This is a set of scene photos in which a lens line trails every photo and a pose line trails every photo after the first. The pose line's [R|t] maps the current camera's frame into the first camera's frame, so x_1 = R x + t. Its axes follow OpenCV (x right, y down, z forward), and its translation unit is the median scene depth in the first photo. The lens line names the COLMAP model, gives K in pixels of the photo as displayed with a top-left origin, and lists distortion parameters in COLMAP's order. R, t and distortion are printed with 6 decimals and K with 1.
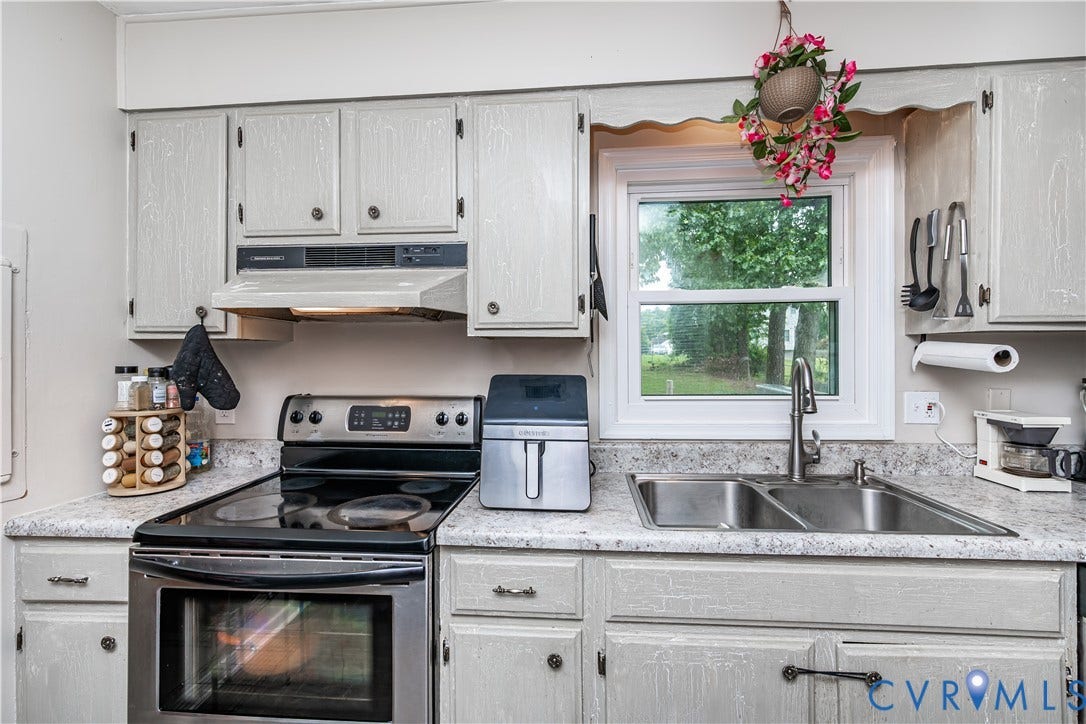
lens RADIAL K [[524.8, 0, 541.9], [0, 524.8, 358.2], [0, 0, 1]] dist [-0.002596, -0.000042]
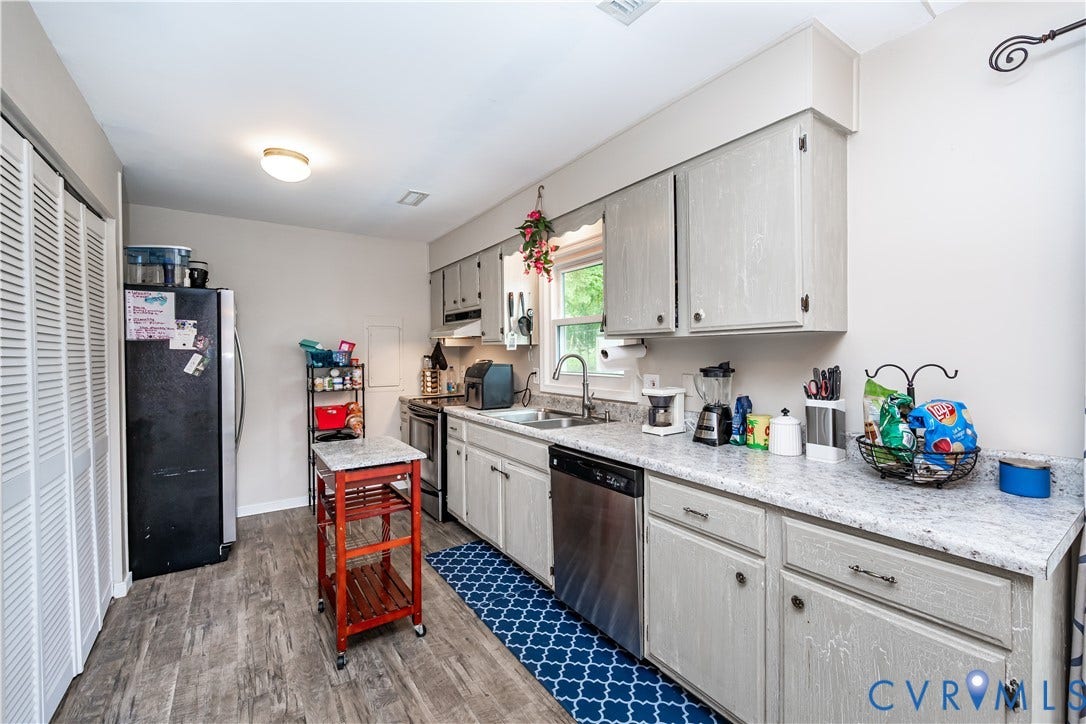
lens RADIAL K [[446.8, 0, 542.2], [0, 446.8, 359.9], [0, 0, 1]] dist [0.001852, 0.000165]
pose [[0.630490, 0.009696, -0.776137, 1.792214], [0.015225, 0.999575, 0.024855, -0.012846], [0.776048, -0.027488, 0.630075, -0.181900]]
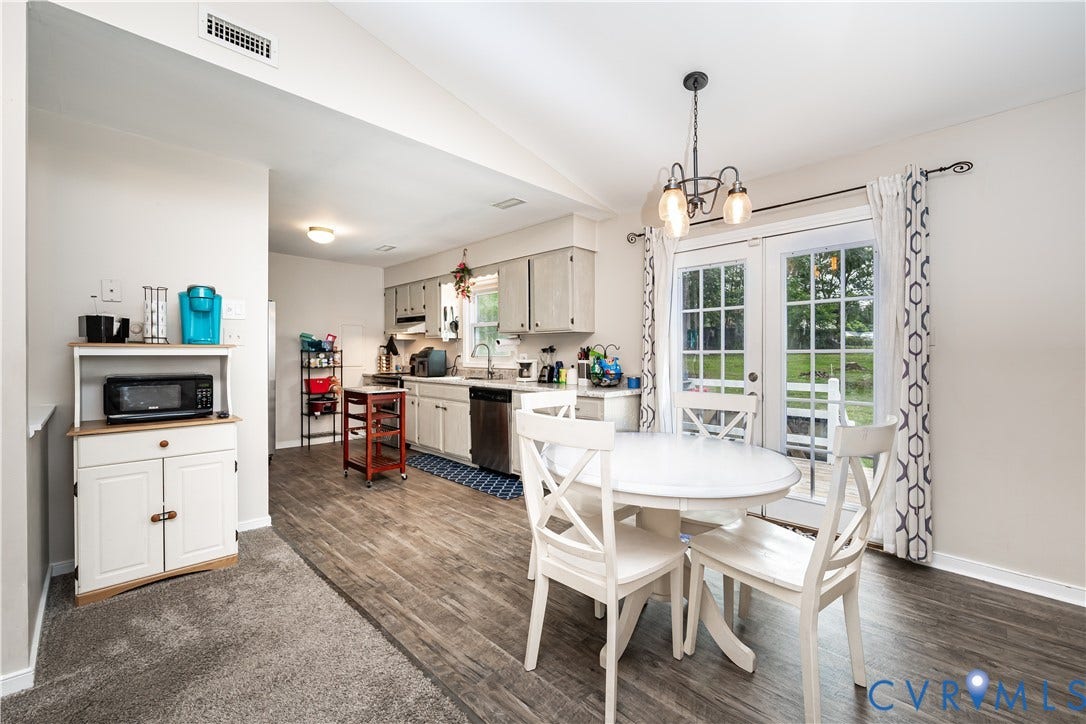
lens RADIAL K [[446.8, 0, 545.4], [0, 446.8, 354.1], [0, 0, 1]] dist [0.001852, 0.000165]
pose [[0.768898, 0.004742, -0.639354, 2.866202], [0.004748, 0.999903, 0.013126, 0.047419], [0.639354, -0.013128, 0.768801, -1.126099]]
